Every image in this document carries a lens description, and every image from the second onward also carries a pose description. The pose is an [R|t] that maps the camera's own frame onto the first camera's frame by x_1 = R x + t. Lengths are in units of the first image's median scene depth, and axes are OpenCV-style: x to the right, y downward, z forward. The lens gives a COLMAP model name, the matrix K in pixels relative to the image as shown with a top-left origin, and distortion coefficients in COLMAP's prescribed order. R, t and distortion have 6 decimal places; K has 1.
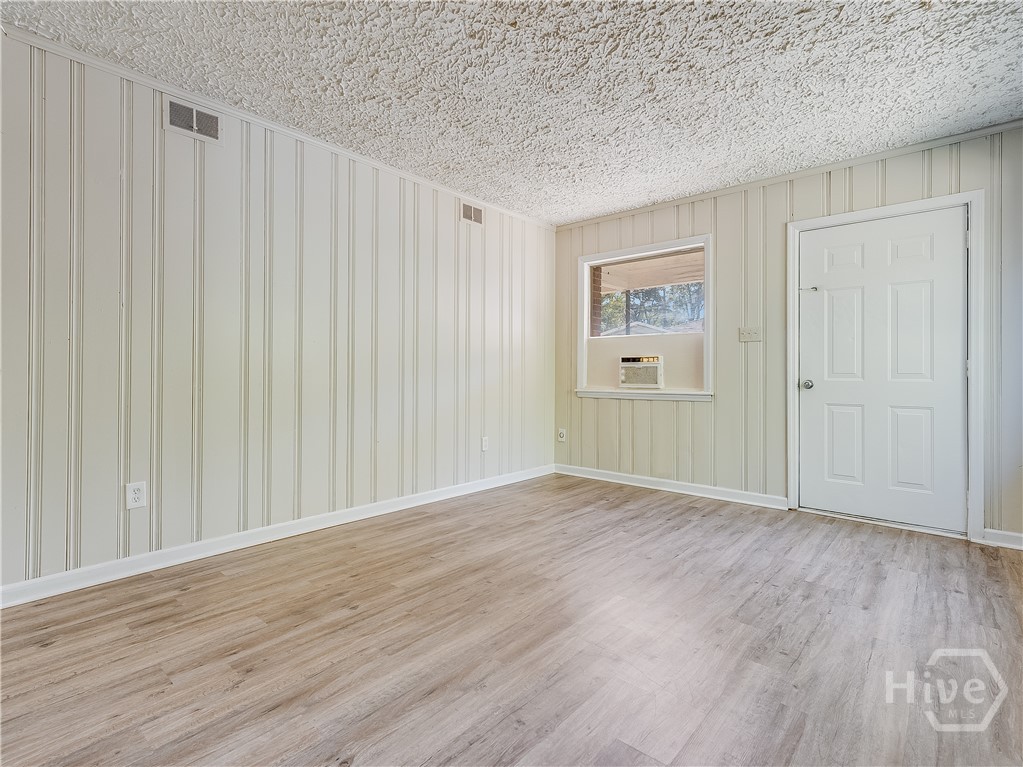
lens RADIAL K [[510.4, 0, 500.1], [0, 510.4, 370.8], [0, 0, 1]] dist [0.002390, -0.000952]
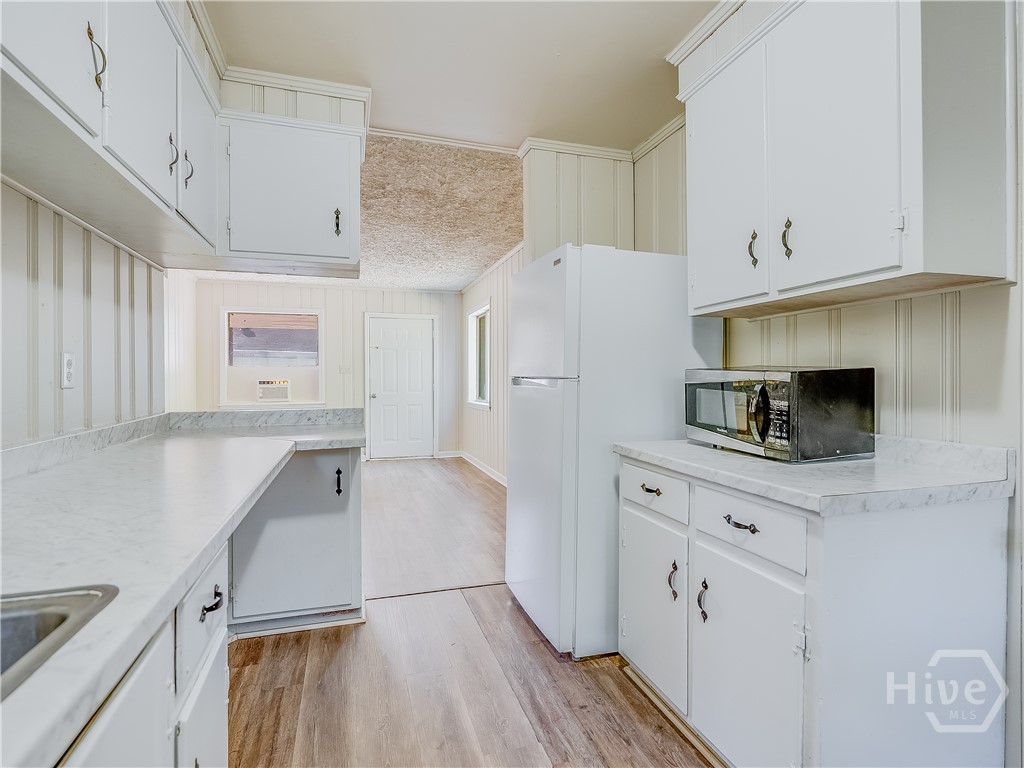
lens RADIAL K [[510.9, 0, 514.3], [0, 510.9, 380.5], [0, 0, 1]] dist [0.002390, -0.000952]
pose [[0.509192, -0.007239, 0.860623, -1.010269], [0.004588, 0.999973, 0.005696, -0.051077], [-0.860641, 0.001049, 0.509211, -0.583469]]
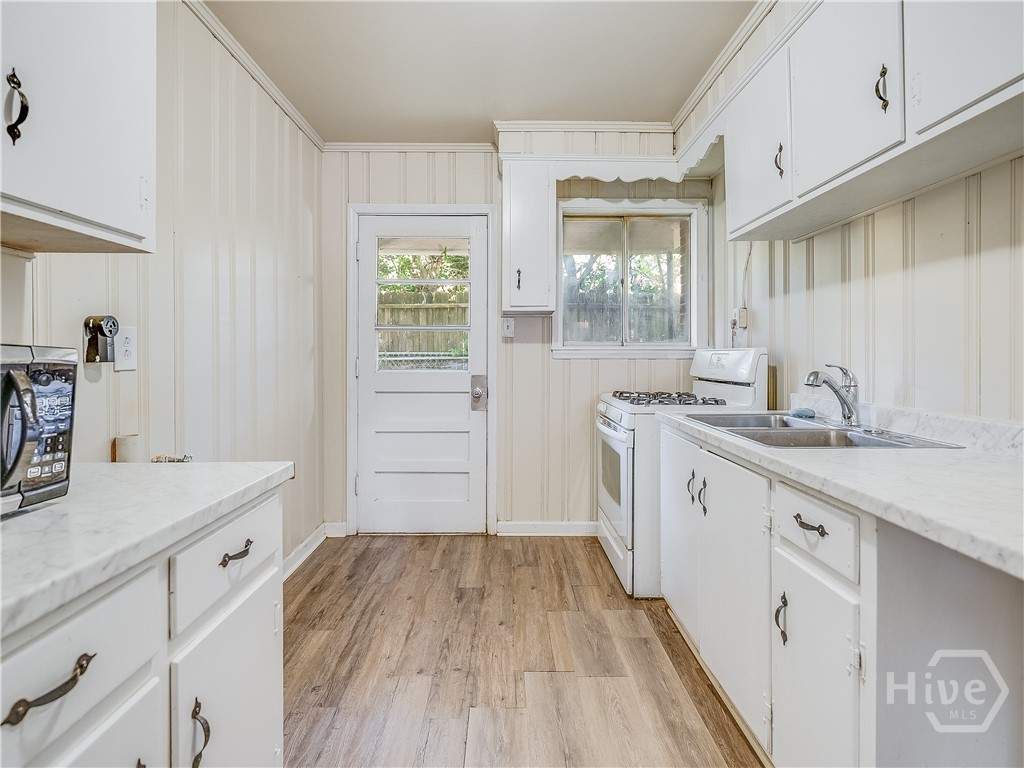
lens RADIAL K [[518.8, 0, 510.0], [0, 518.8, 356.1], [0, 0, 1]] dist [-0.000708, 0.001430]
pose [[-0.738569, 0.002402, -0.674174, -0.398433], [0.000788, 0.999996, 0.002699, -0.051701], [0.674177, 0.001462, -0.738568, -0.131419]]
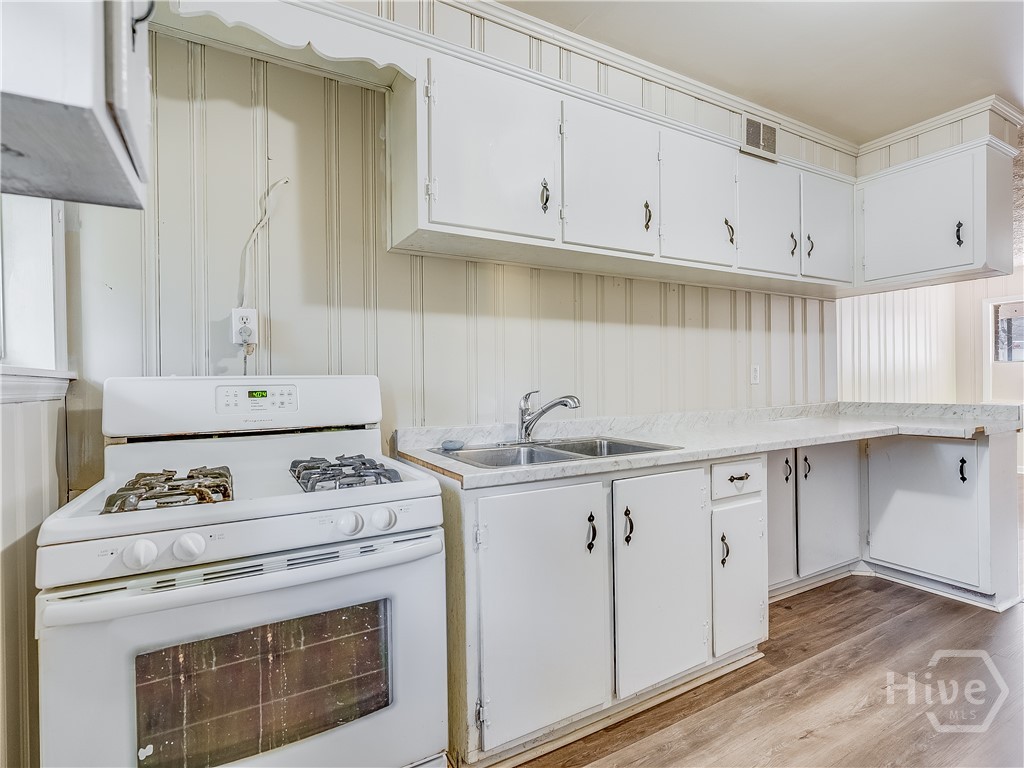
lens RADIAL K [[510.9, 0, 510.9], [0, 510.9, 386.2], [0, 0, 1]] dist [0.002390, -0.000952]
pose [[0.946885, -0.013465, -0.321290, -0.911802], [0.016068, 0.999856, 0.005451, -0.050375], [0.321171, -0.010324, 0.946965, -1.020817]]
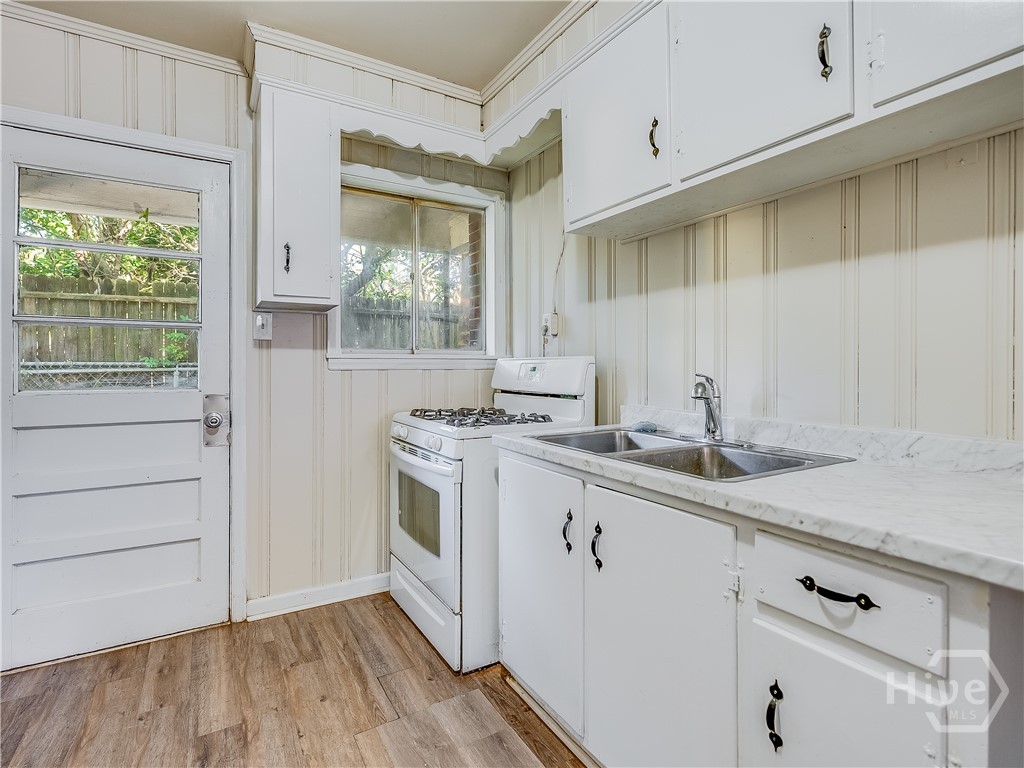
lens RADIAL K [[510.9, 0, 502.2], [0, 510.9, 367.2], [0, 0, 1]] dist [0.002390, -0.000952]
pose [[-0.302979, 0.003181, -0.952992, -0.506864], [0.002115, 0.999994, 0.002665, -0.048822], [0.952995, -0.001208, -0.302984, -0.364602]]
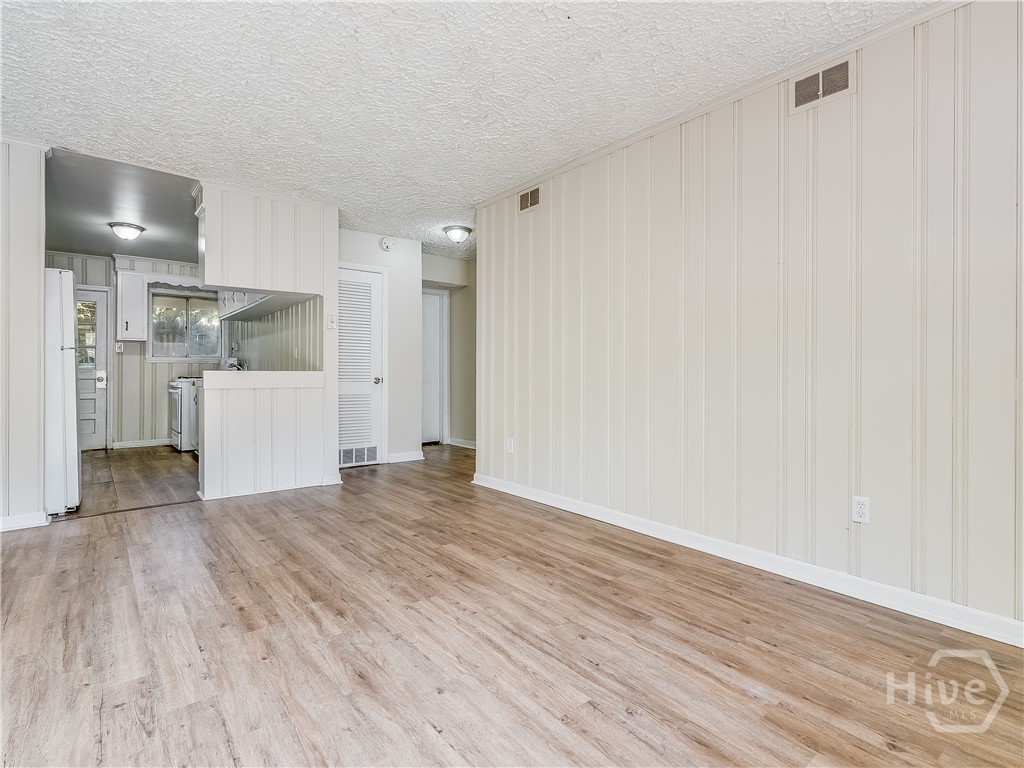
lens RADIAL K [[510.9, 0, 510.1], [0, 510.9, 371.7], [0, 0, 1]] dist [0.002390, -0.000952]
pose [[-0.159402, -0.002325, -0.987211, 0.779907], [0.002692, 0.999992, -0.002790, 0.008516], [0.987210, -0.003102, -0.159394, 1.076130]]
